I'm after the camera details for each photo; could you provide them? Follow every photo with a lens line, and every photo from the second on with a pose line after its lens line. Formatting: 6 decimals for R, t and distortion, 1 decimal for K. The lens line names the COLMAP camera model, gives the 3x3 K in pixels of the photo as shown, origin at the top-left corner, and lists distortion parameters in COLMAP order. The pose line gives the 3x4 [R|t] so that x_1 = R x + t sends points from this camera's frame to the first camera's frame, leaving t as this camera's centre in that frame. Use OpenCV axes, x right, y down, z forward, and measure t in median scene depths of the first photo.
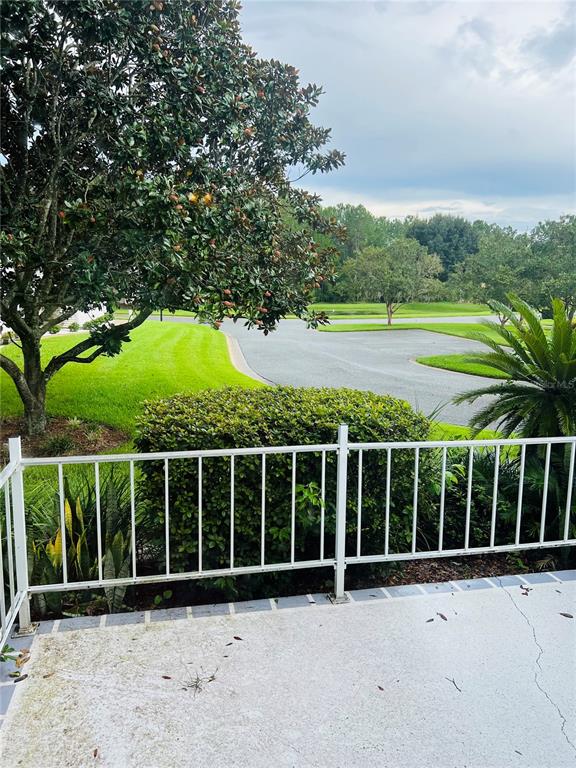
lens RADIAL K [[581.3, 0, 293.6], [0, 581.3, 385.1], [0, 0, 1]] dist [0.023150, -0.013798]
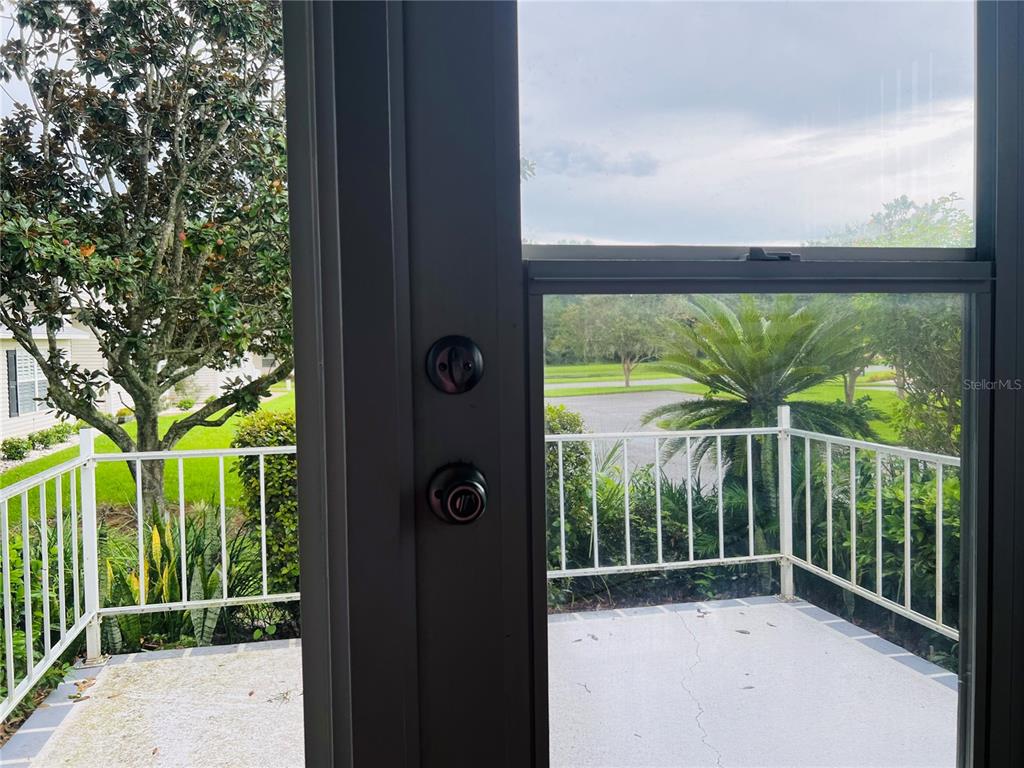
lens RADIAL K [[775.1, 0, 505.2], [0, 775.1, 377.3], [0, 0, 1]] dist [0.023150, -0.013798]
pose [[0.999358, -0.035659, -0.003368, 0.055701], [0.034918, 0.990889, -0.130074, 0.064121], [0.007975, 0.129873, 0.991499, -0.060643]]
